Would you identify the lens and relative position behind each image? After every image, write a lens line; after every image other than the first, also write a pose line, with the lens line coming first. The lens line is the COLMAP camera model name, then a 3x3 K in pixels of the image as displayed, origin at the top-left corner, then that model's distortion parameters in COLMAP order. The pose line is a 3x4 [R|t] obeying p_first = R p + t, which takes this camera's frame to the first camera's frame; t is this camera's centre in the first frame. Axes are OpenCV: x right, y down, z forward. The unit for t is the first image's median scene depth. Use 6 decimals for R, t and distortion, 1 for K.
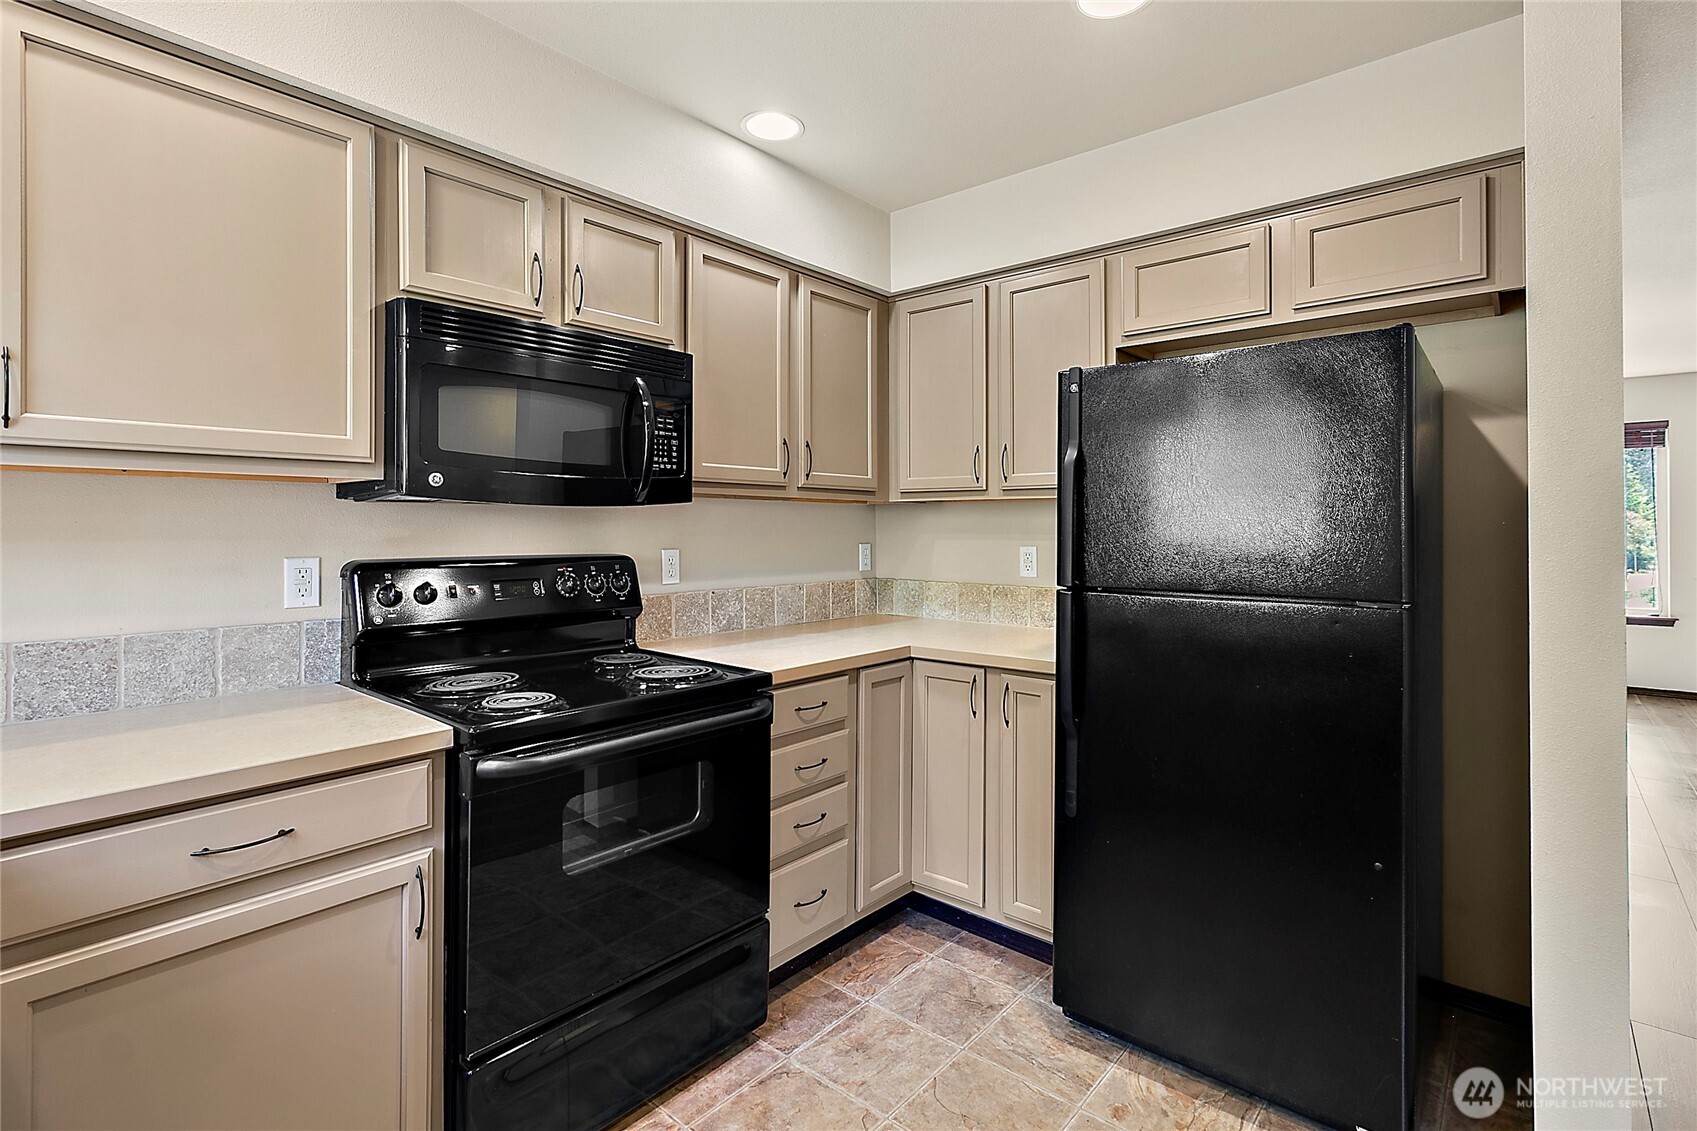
lens RADIAL K [[796.0, 0, 842.2], [0, 796.0, 524.3], [0, 0, 1]] dist [-0.000181, 0.000693]
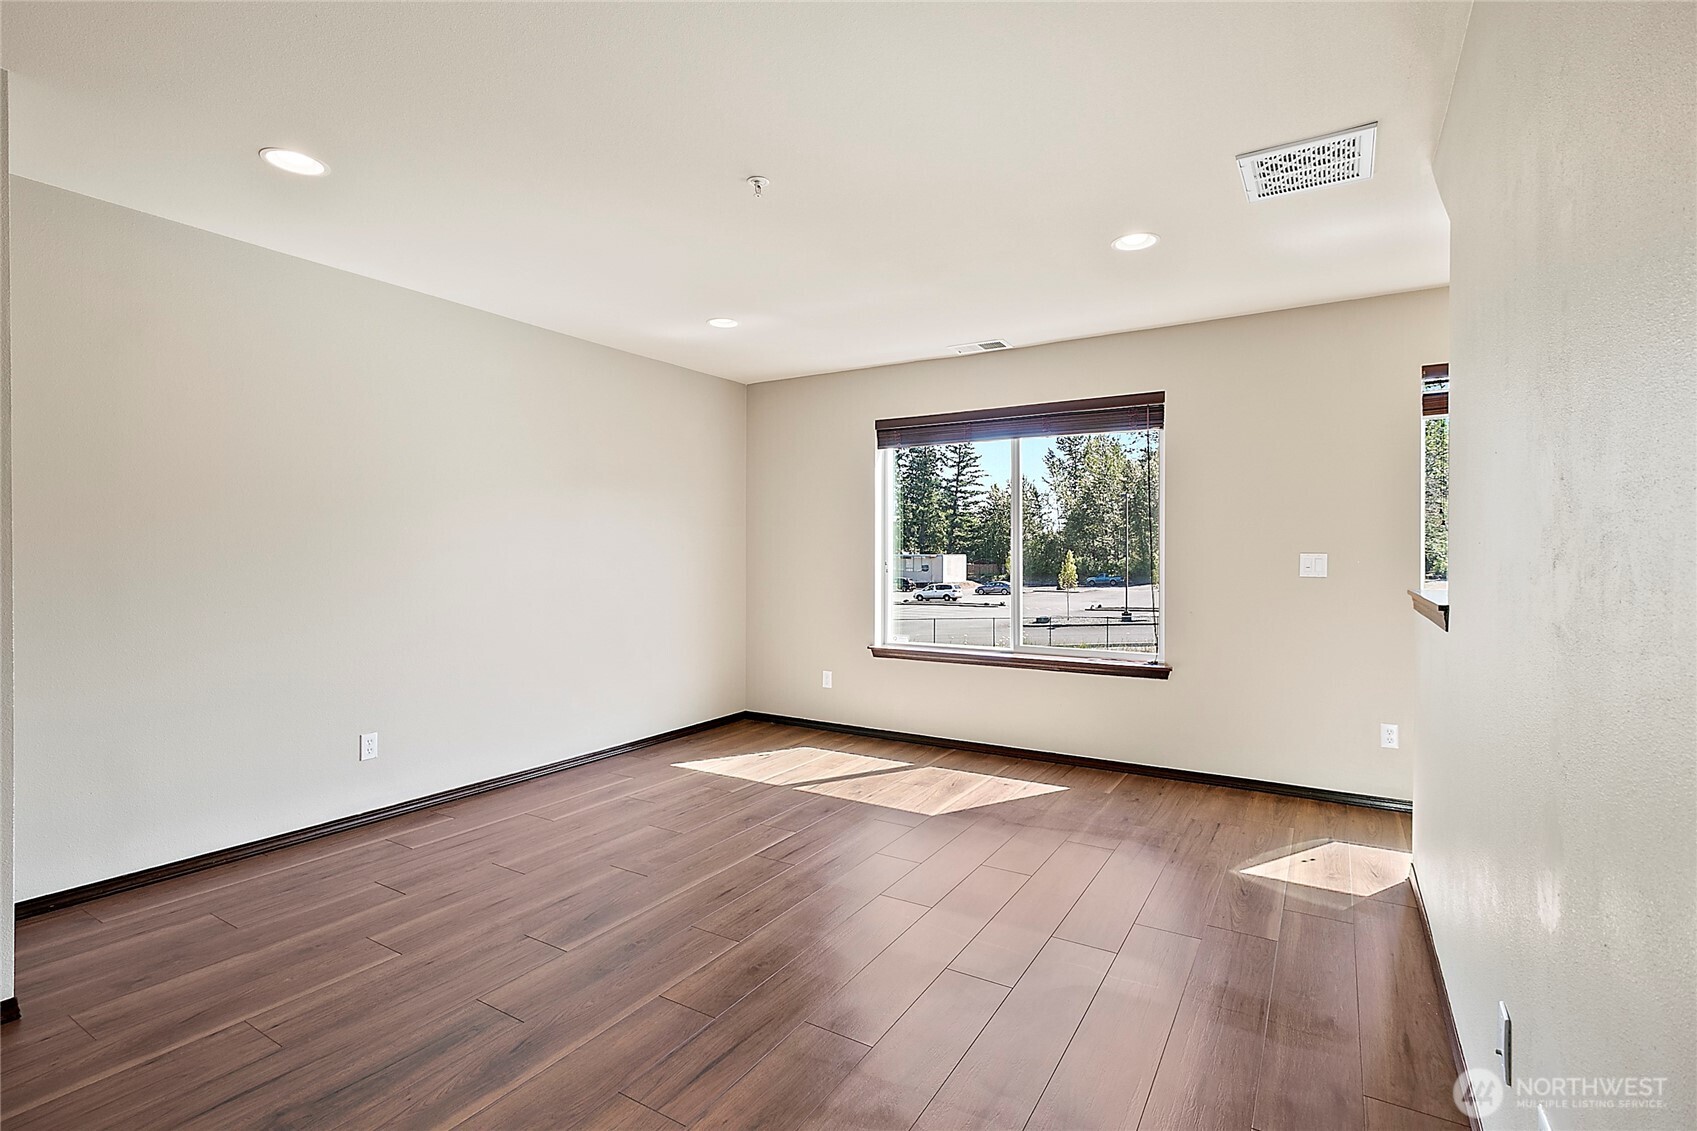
lens RADIAL K [[796.0, 0, 846.1], [0, 796.0, 557.5], [0, 0, 1]] dist [-0.000181, 0.000693]
pose [[0.986636, -0.000181, 0.162940, 1.814956], [-0.001174, 0.999966, 0.008220, 0.038491], [-0.162935, -0.008302, 0.986602, 0.967147]]
